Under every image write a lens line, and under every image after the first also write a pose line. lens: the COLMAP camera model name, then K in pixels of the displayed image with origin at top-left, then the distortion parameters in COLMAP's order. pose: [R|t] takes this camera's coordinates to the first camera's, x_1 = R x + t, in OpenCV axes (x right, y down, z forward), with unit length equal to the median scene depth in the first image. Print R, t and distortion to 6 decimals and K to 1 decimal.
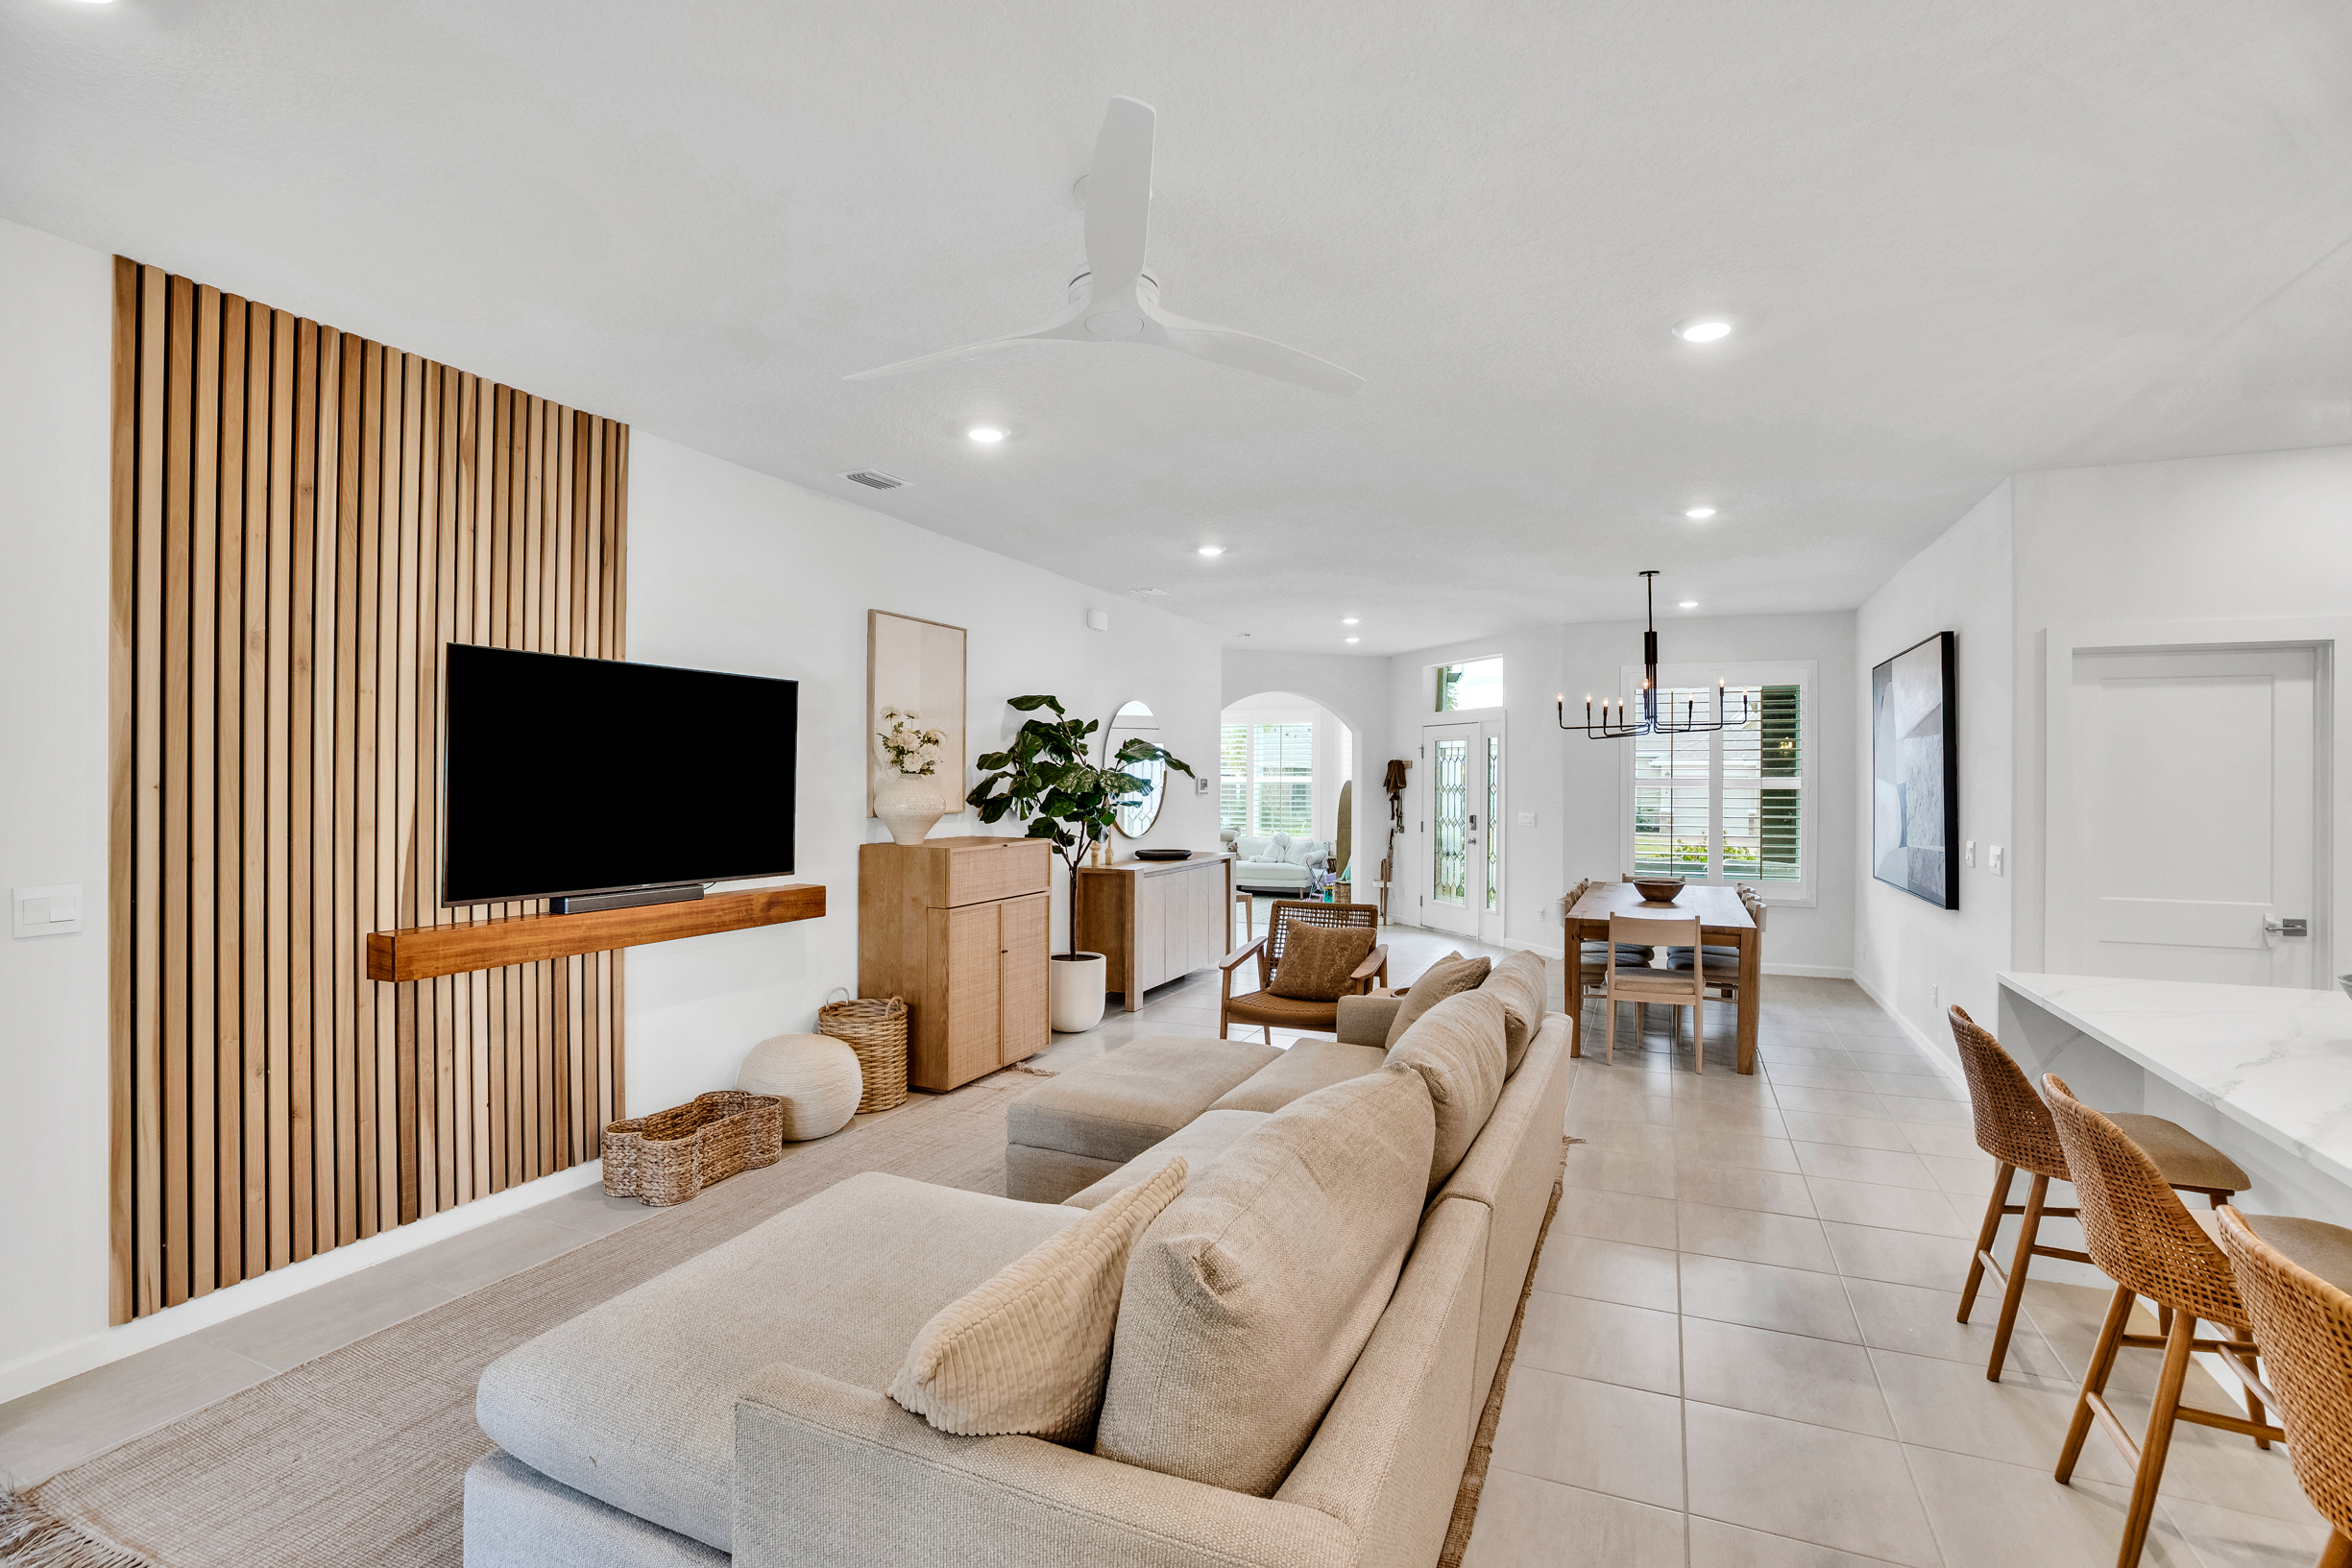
lens RADIAL K [[1081.1, 0, 1183.8], [0, 1081.1, 778.2], [0, 0, 1]] dist [-0.049439, 0.016144]
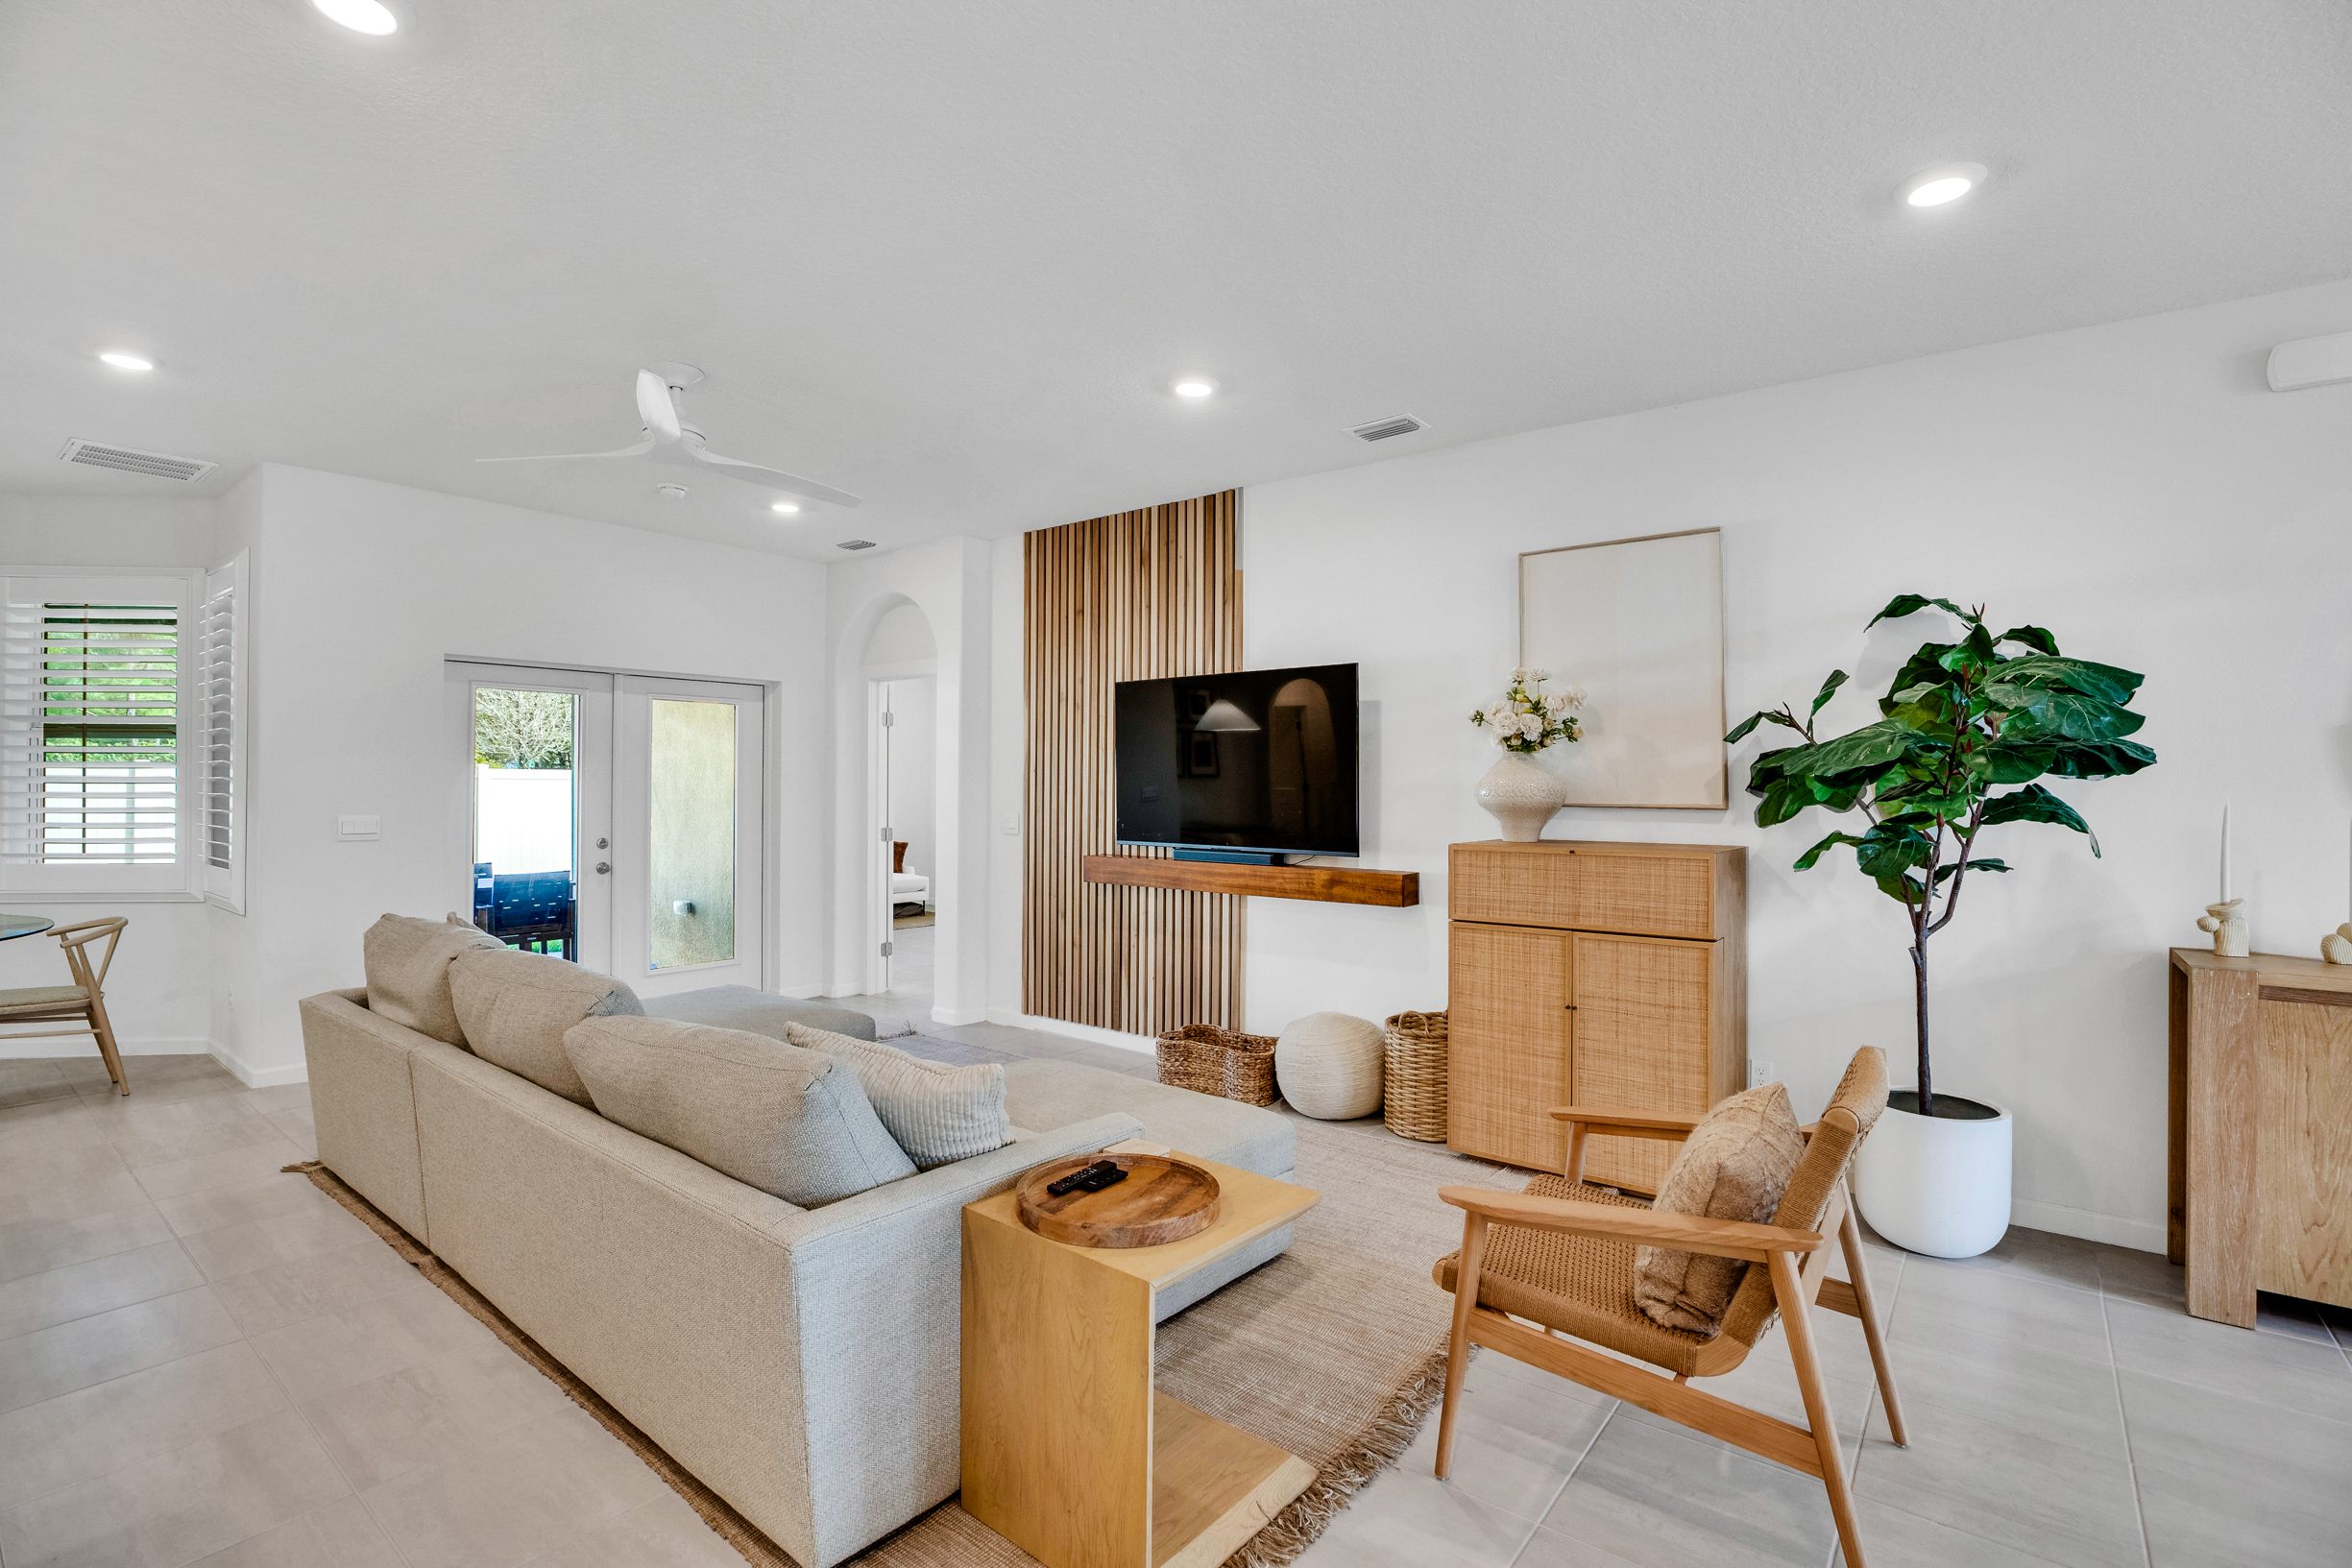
lens RADIAL K [[1081.1, 0, 1183.8], [0, 1081.1, 778.2], [0, 0, 1]] dist [-0.049439, 0.016144]
pose [[-0.247626, -0.013919, -0.968756, 0.536458], [-0.004132, 0.999903, -0.013310, 0.025398], [0.968847, 0.000707, -0.247659, 0.904311]]
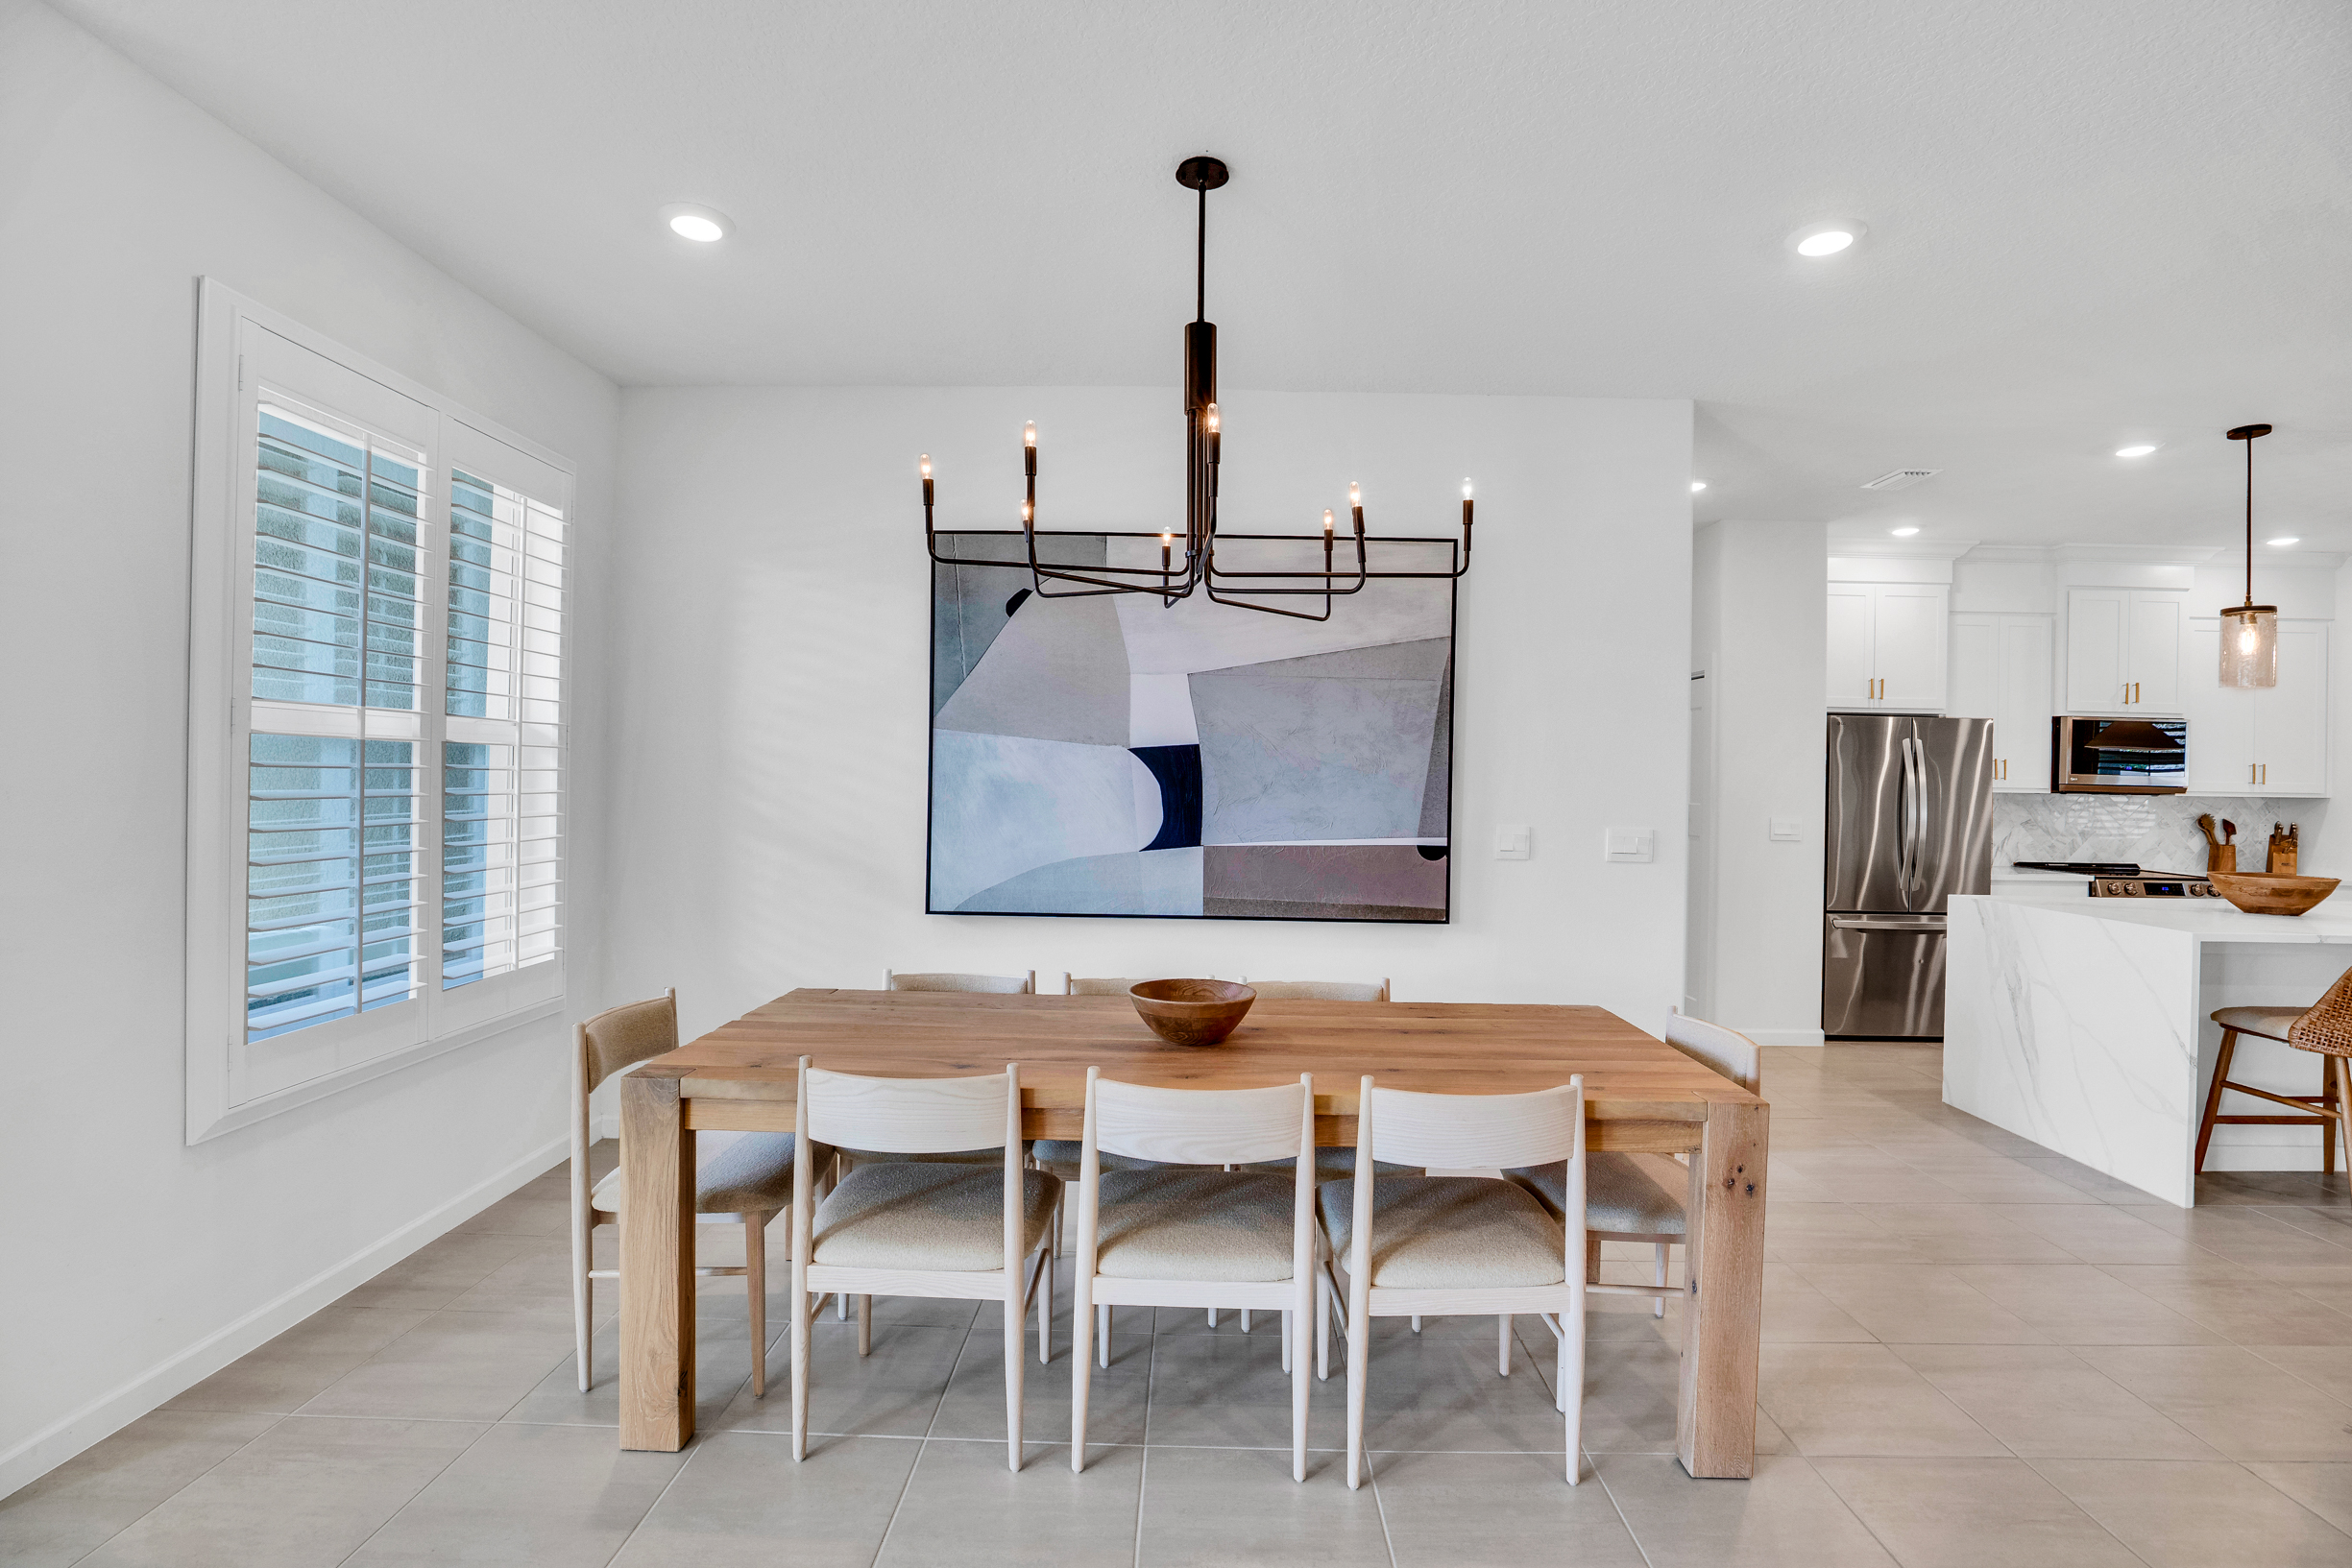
lens RADIAL K [[1081.1, 0, 1183.8], [0, 1081.1, 778.2], [0, 0, 1]] dist [-0.049439, 0.016144]
pose [[-0.392063, -0.015575, 0.919807, 0.103815], [-0.022048, 0.999729, 0.007530, 0.022445], [-0.919674, -0.017328, -0.392300, 1.391452]]
